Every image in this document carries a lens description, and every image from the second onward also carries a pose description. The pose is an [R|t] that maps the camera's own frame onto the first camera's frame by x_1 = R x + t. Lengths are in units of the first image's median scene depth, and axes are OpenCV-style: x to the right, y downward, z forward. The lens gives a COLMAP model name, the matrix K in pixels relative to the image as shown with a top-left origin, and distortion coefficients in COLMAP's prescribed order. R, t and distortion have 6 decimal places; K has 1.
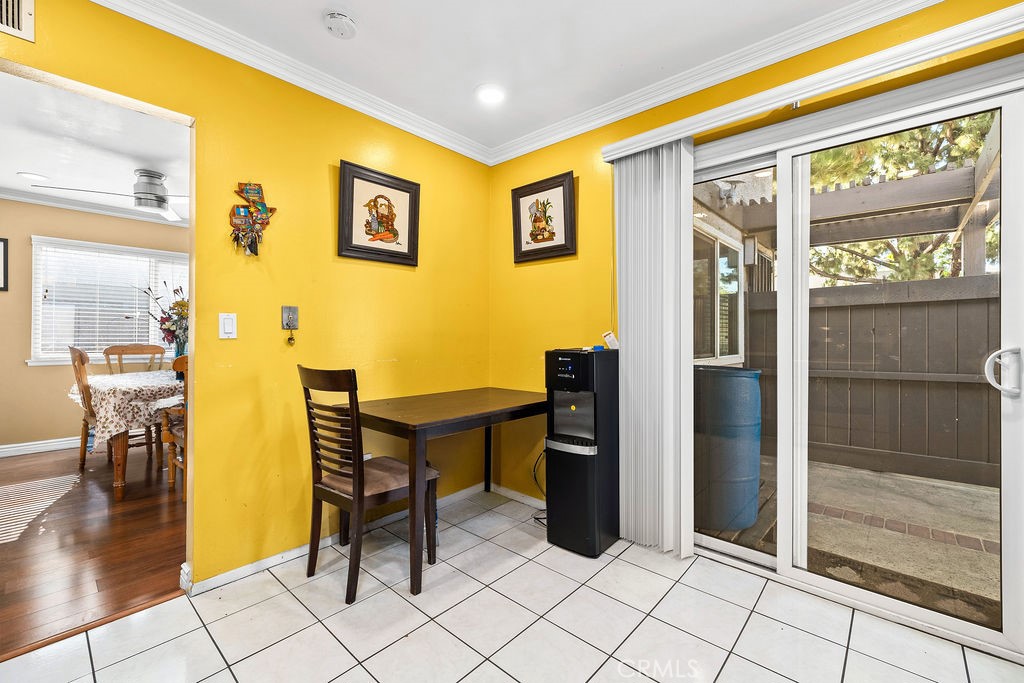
lens RADIAL K [[425.0, 0, 516.0], [0, 425.0, 331.6], [0, 0, 1]] dist [0.000093, -0.000121]
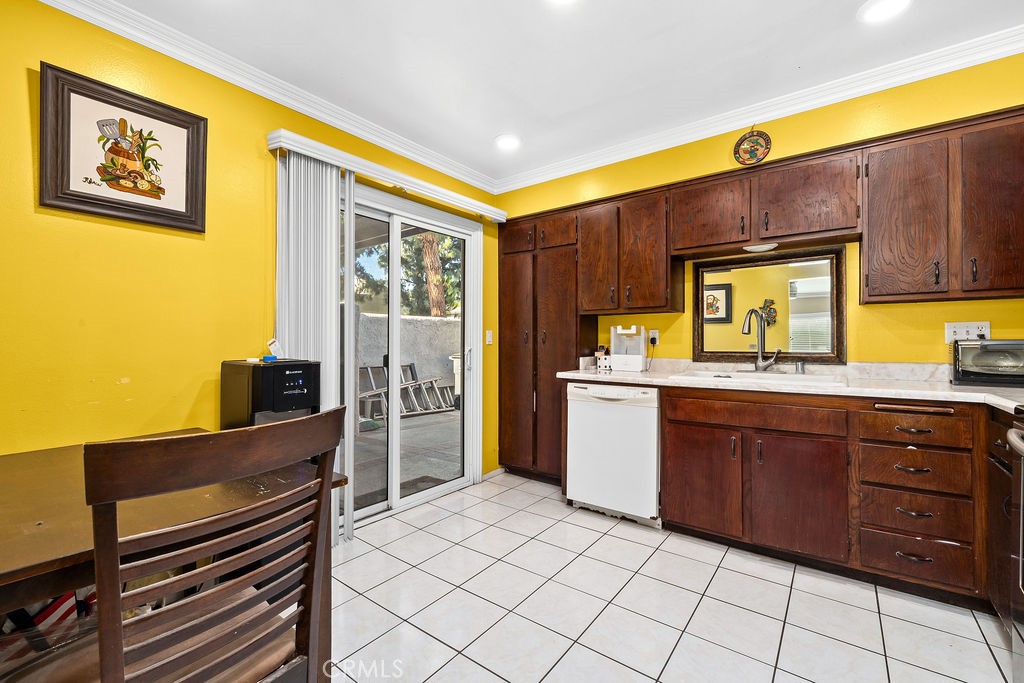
lens RADIAL K [[431.8, 0, 508.4], [0, 431.8, 334.2], [0, 0, 1]] dist [0.001013, 0.000273]
pose [[-0.075794, 0.015682, 0.997000, -0.630900], [-0.002849, 0.999869, -0.015943, 0.002052], [-0.997119, -0.004049, -0.075739, 0.529321]]
